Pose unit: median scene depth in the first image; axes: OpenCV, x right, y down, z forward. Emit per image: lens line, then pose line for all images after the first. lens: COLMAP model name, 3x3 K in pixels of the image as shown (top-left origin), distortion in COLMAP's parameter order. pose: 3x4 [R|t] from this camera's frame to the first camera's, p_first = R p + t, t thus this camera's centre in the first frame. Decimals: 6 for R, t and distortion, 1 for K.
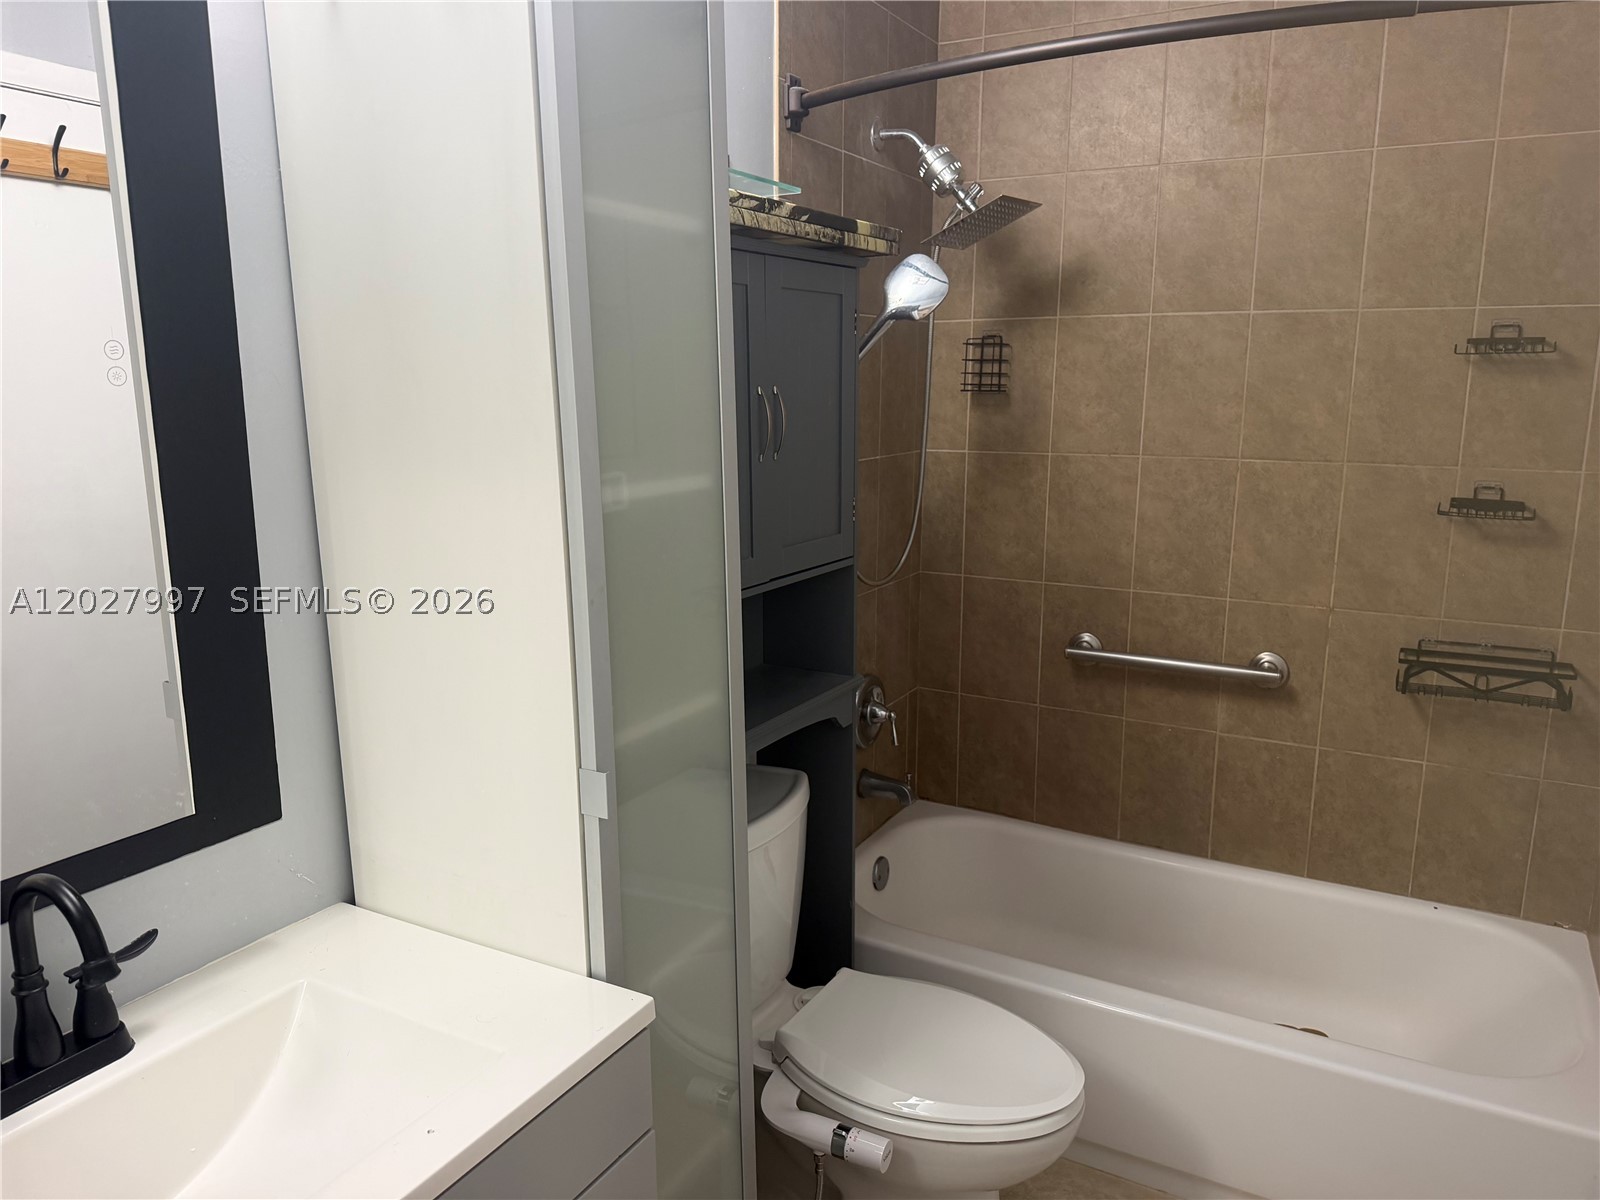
lens RADIAL K [[1123.0, 0, 800.0], [0, 1123.0, 600.0], [0, 0, 1]] dist [-0.001278, -0.008356]
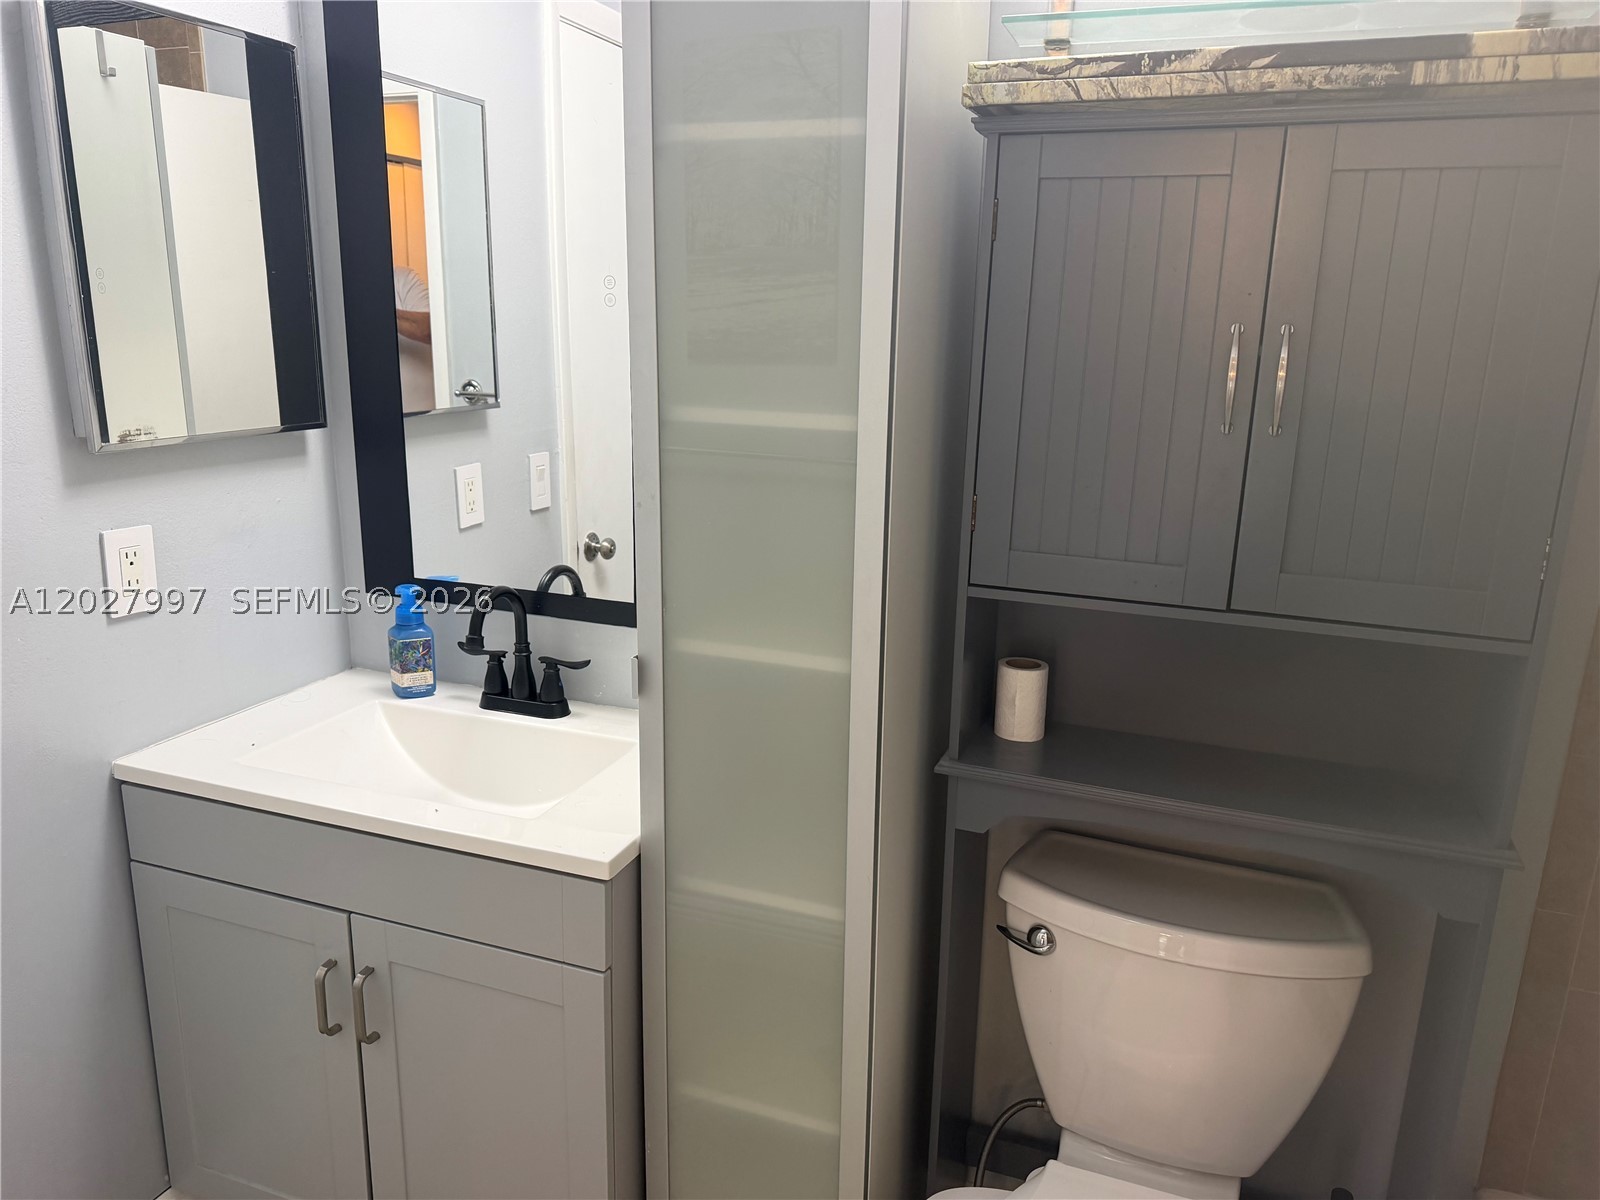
lens RADIAL K [[1122.4, 0, 800.0], [0, 1122.4, 600.0], [0, 0, 1]] dist [0.036523, -0.049011]
pose [[0.167889, 0.239004, -0.956394, 0.681426], [-0.216866, 0.955353, 0.200674, -0.115234], [0.961656, 0.173719, 0.212226, 0.666411]]
